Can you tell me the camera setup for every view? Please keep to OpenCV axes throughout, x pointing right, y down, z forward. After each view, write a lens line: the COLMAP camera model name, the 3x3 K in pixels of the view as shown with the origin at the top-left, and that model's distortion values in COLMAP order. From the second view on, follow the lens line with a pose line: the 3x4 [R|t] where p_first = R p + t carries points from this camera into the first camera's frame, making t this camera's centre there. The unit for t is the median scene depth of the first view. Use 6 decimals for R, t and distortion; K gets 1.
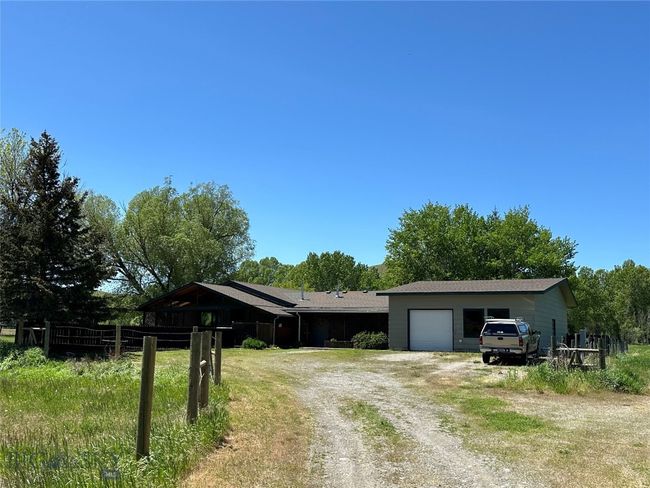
lens RADIAL K [[672.0, 0, 325.0], [0, 672.0, 244.0], [0, 0, 1]] dist [0.096096, 0.000888]
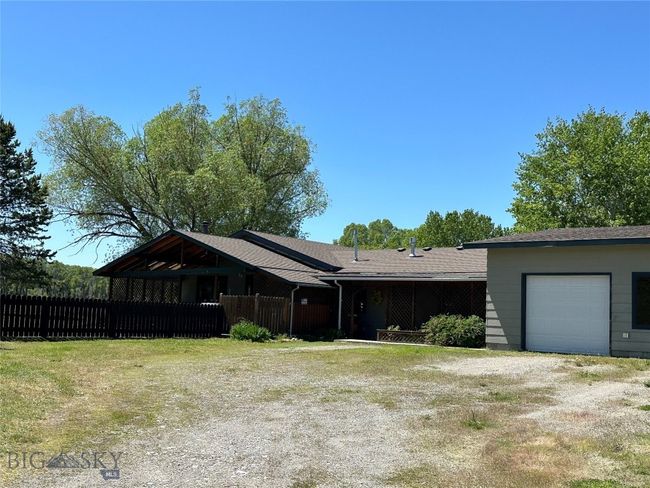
lens RADIAL K [[799.7, 0, 324.2], [0, 799.7, 264.2], [0, 0, 1]] dist [0.237542, -0.765138]
pose [[0.983082, 0.006189, -0.183064, 0.072417], [0.005489, 0.997985, 0.063213, 0.040699], [0.183086, -0.063149, 0.981067, 0.292950]]
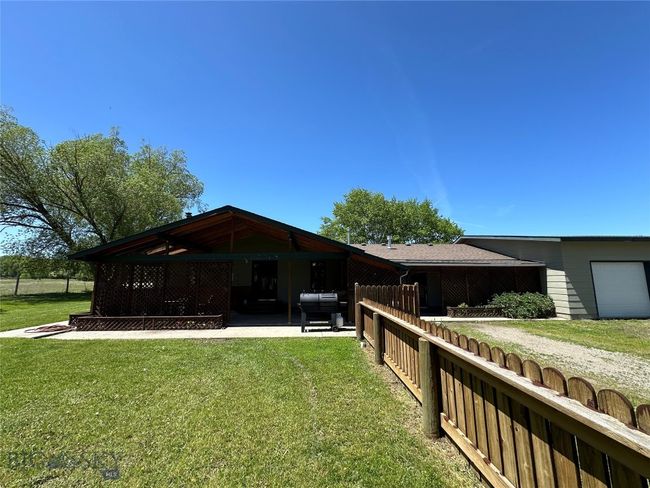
lens RADIAL K [[257.5, 0, 322.0], [0, 257.5, 242.3], [0, 0, 1]] dist [-0.001153, 0.000211]
pose [[0.860622, 0.051026, 0.506682, -0.224078], [-0.051873, 0.998576, -0.012454, 0.079758], [-0.506596, -0.015565, 0.862043, 0.761266]]
